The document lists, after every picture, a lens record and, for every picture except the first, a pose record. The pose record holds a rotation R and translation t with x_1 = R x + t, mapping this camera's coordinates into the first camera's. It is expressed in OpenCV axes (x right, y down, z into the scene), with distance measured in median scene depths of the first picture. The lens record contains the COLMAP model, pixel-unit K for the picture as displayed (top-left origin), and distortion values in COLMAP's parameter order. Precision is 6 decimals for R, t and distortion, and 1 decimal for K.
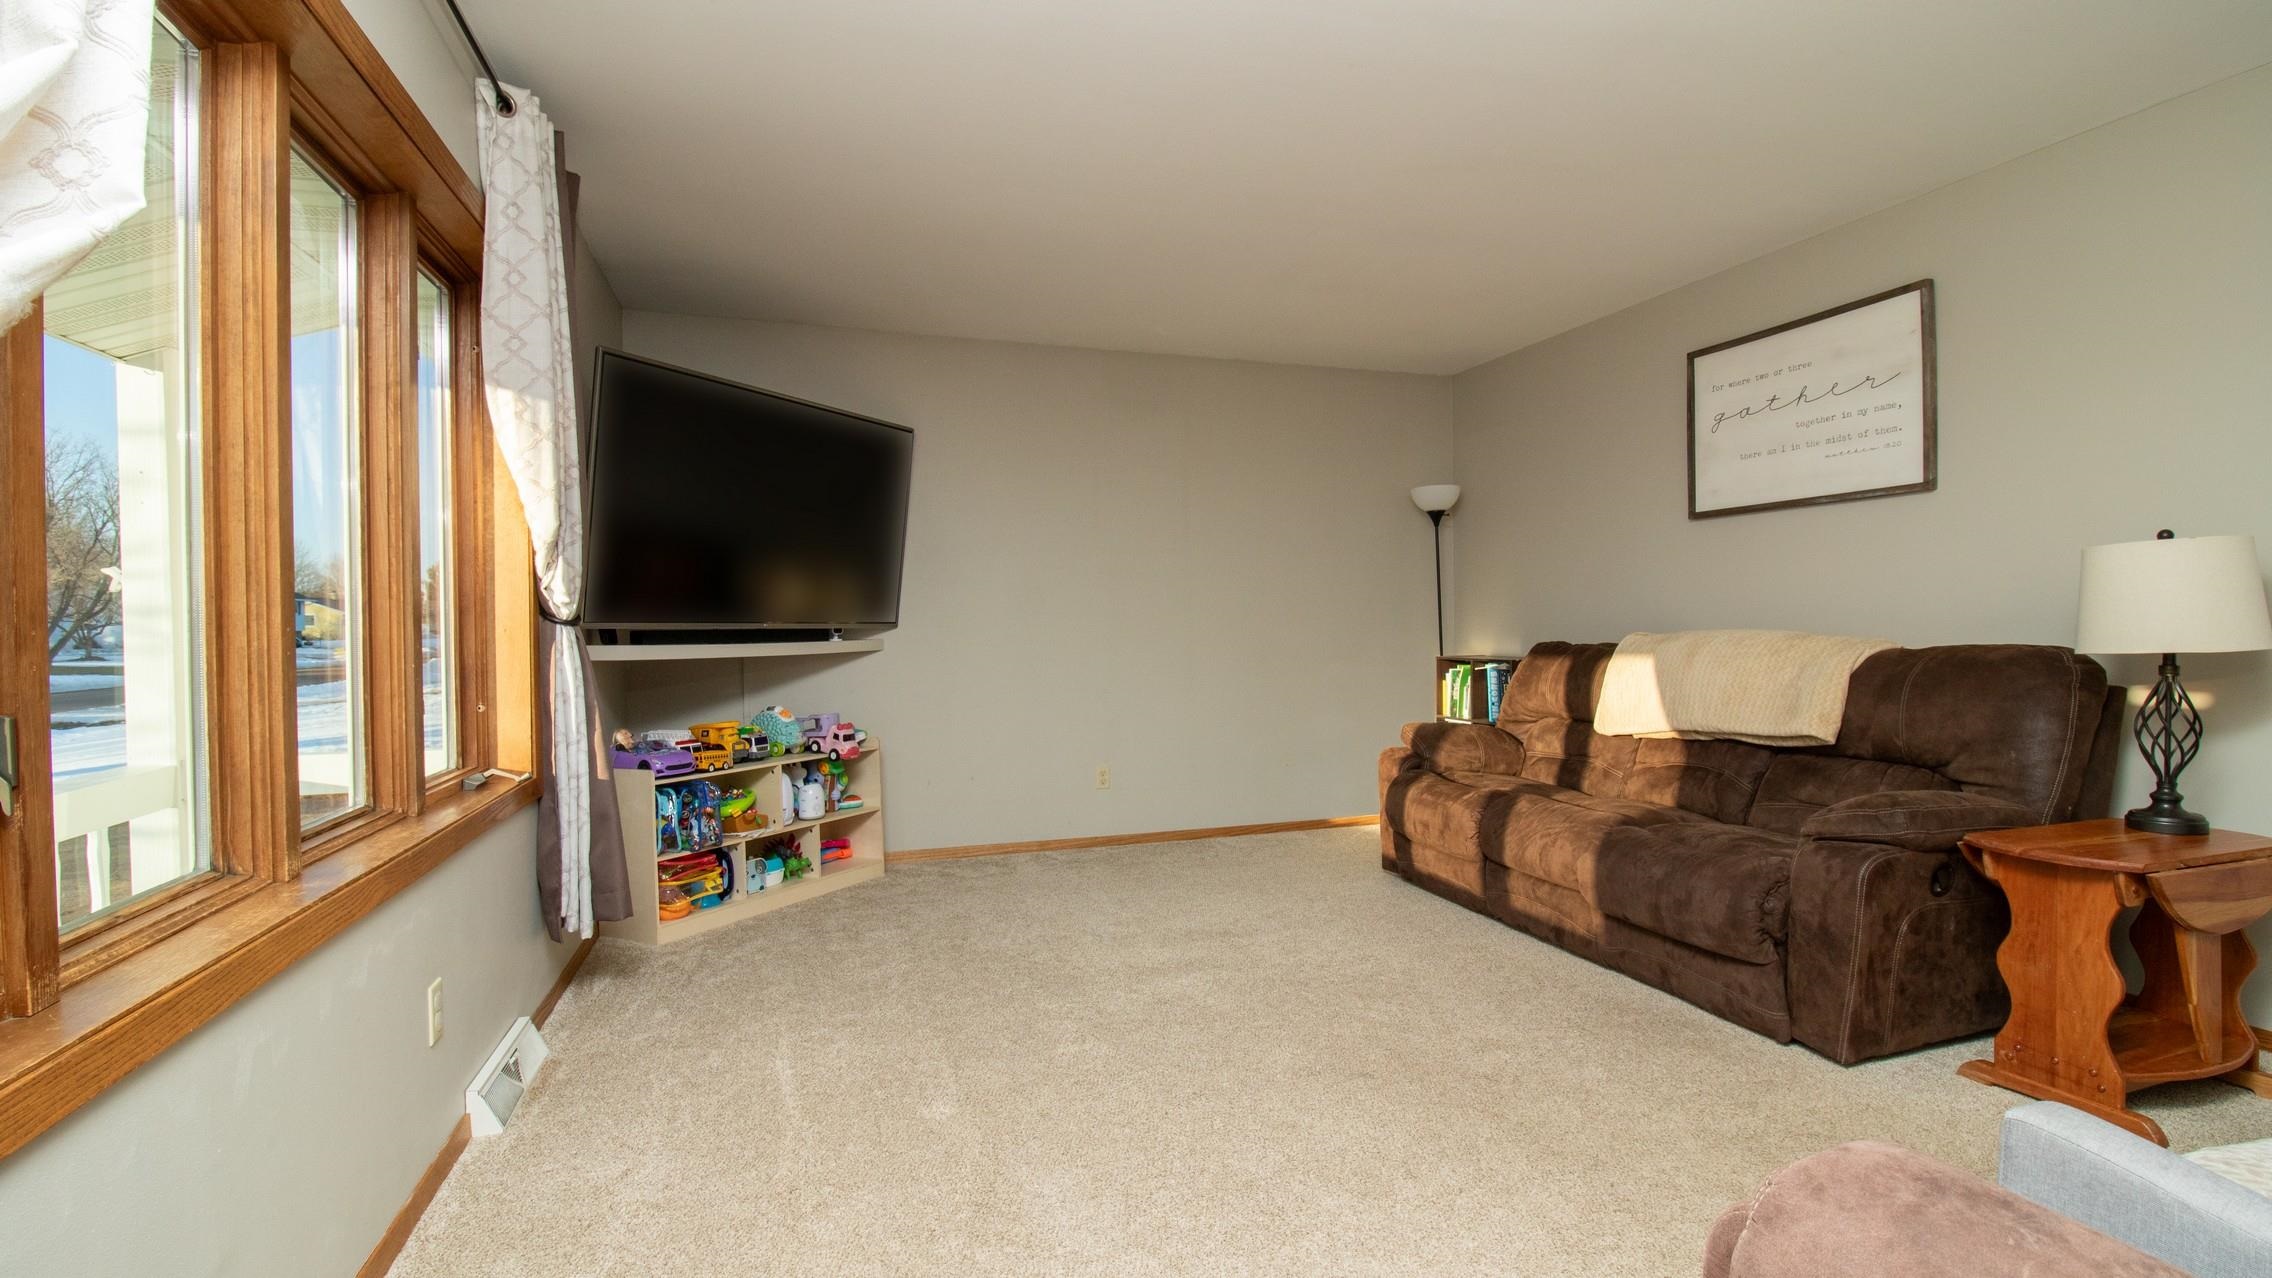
lens RADIAL K [[1057.8, 0, 1156.6], [0, 1057.8, 635.7], [0, 0, 1]] dist [0.004805, -0.015109]
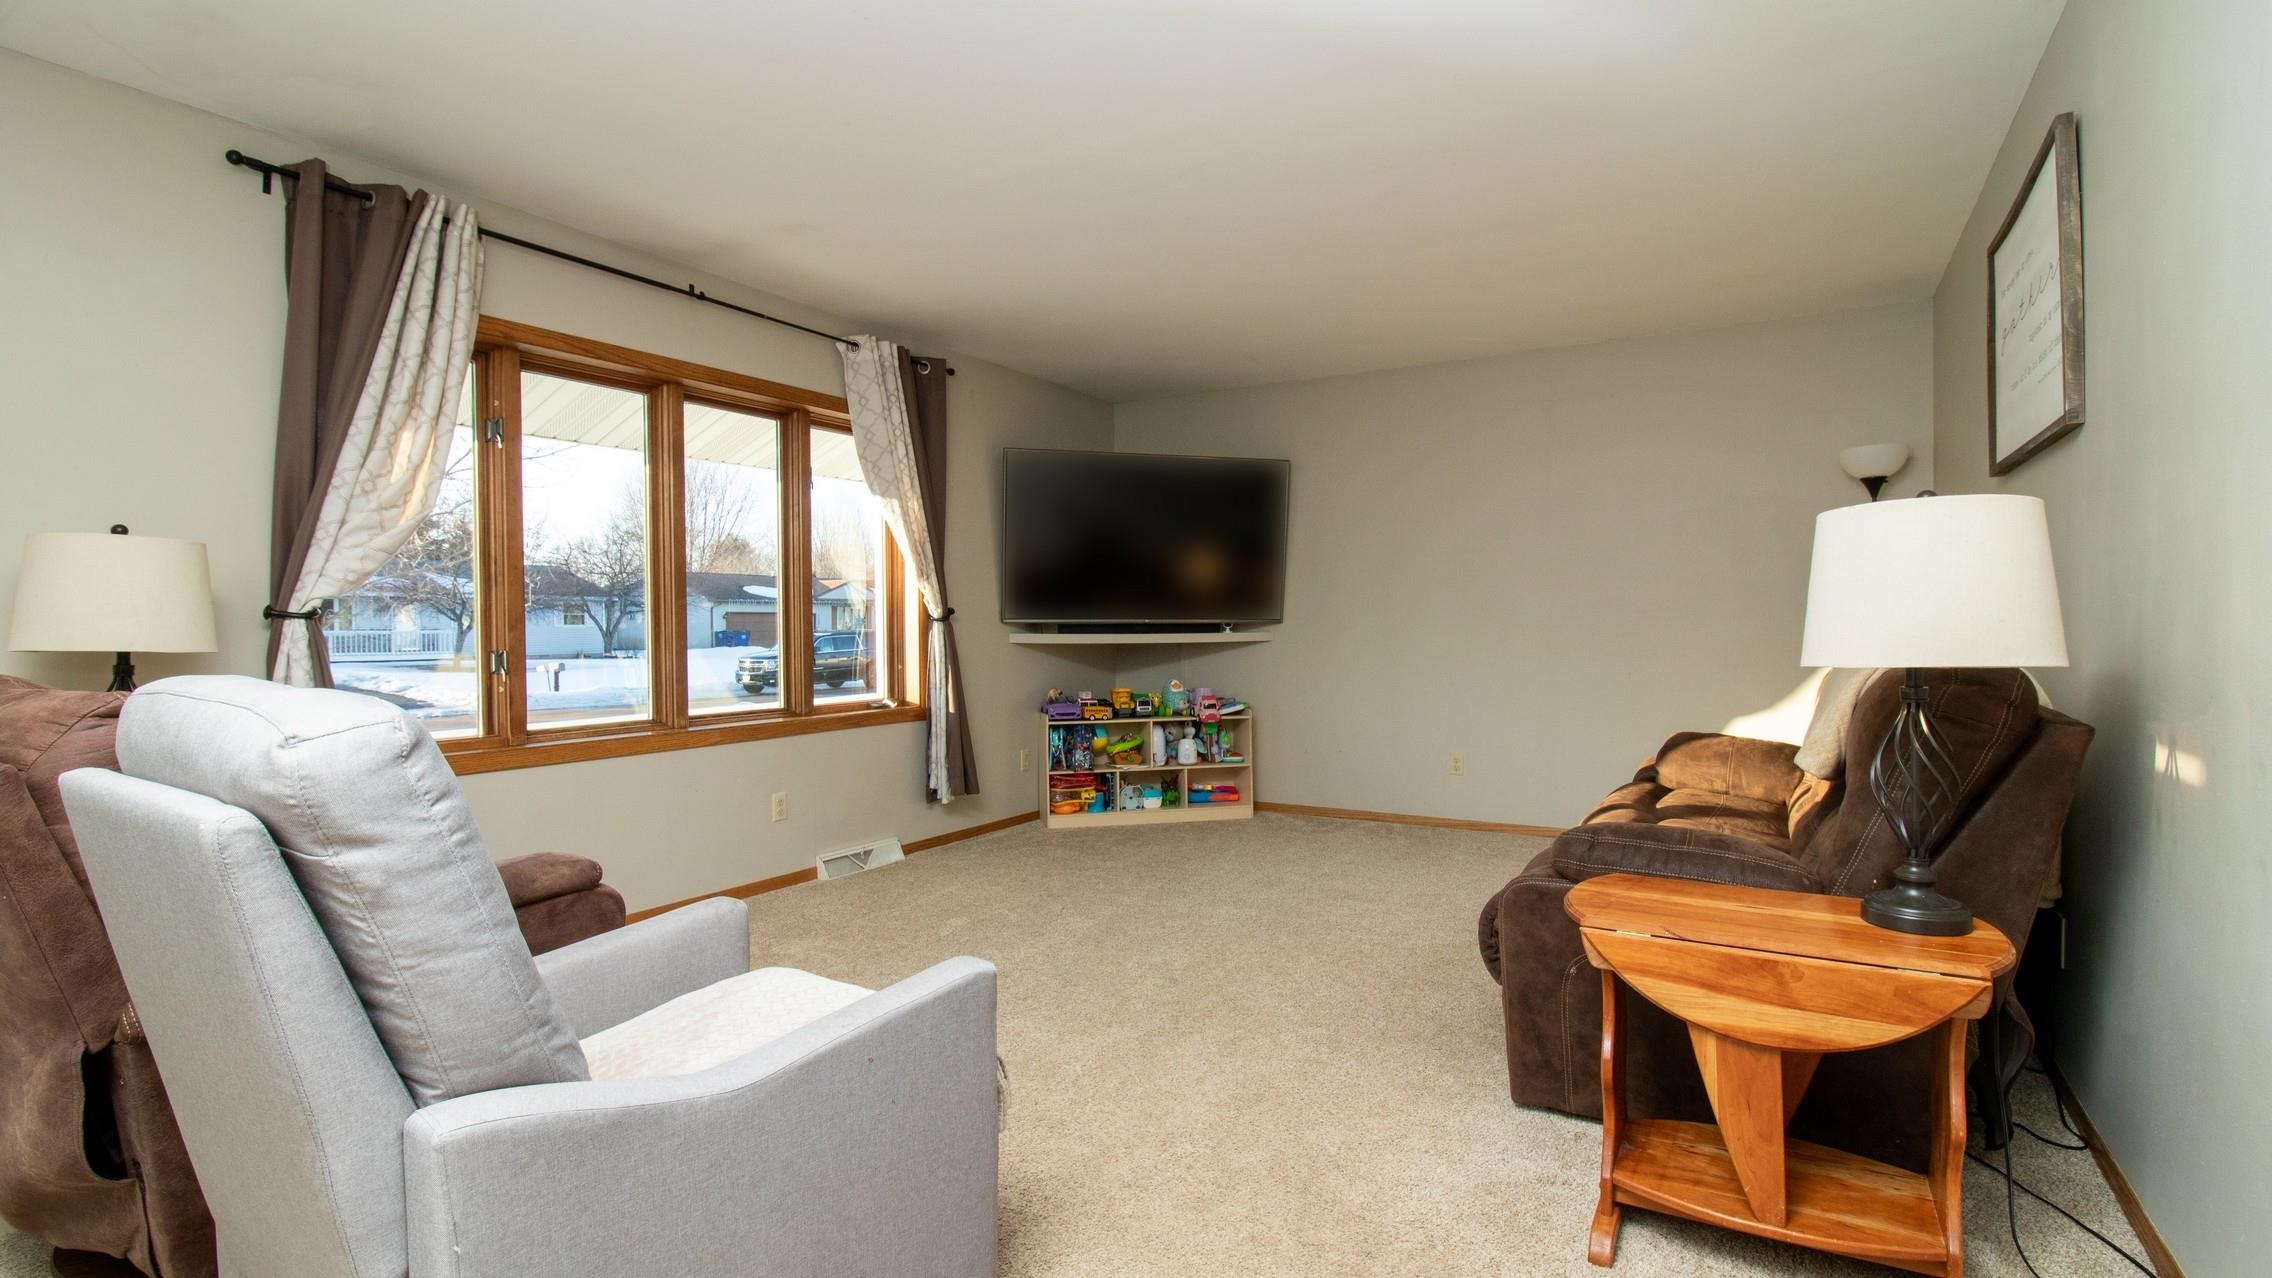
lens RADIAL K [[1057.8, 0, 1156.6], [0, 1057.8, 635.7], [0, 0, 1]] dist [0.004805, -0.015109]
pose [[0.653488, 0.012952, -0.756826, 0.741751], [-0.005136, 0.999906, 0.012677, -0.008419], [0.756920, -0.004397, 0.653493, 0.102122]]
